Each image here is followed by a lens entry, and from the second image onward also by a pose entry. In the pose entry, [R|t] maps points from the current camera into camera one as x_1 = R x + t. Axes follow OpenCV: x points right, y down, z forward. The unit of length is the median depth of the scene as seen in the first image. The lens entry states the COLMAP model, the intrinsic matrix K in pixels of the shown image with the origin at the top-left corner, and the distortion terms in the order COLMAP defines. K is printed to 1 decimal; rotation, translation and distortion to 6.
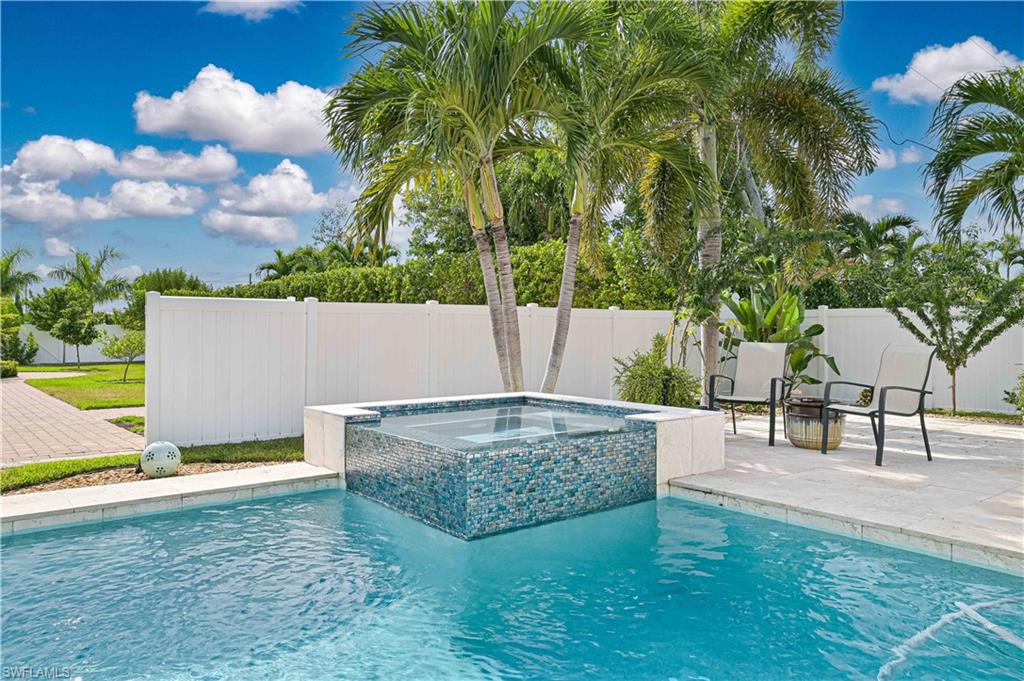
lens RADIAL K [[727.5, 0, 509.9], [0, 727.5, 336.1], [0, 0, 1]] dist [-0.001735, -0.001496]
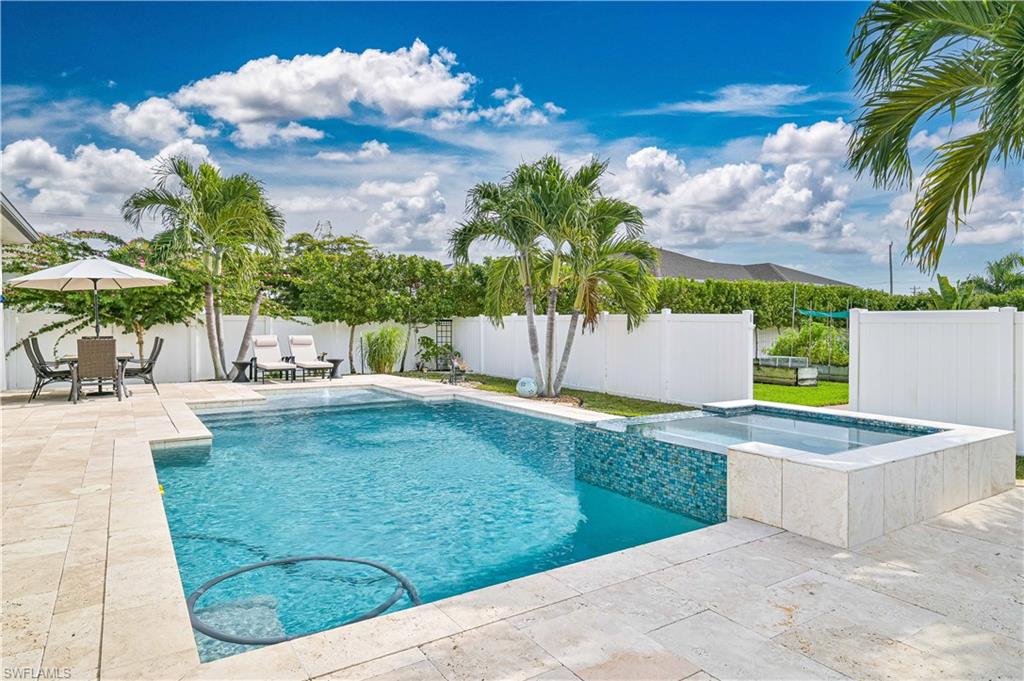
lens RADIAL K [[609.2, 0, 512.0], [0, 609.2, 340.5], [0, 0, 1]] dist [-0.001077, -0.000073]
pose [[-0.091629, 0.024263, -0.995498, 0.562411], [-0.012682, 0.999594, 0.025530, -0.021667], [0.995712, 0.014965, -0.091284, 0.439780]]
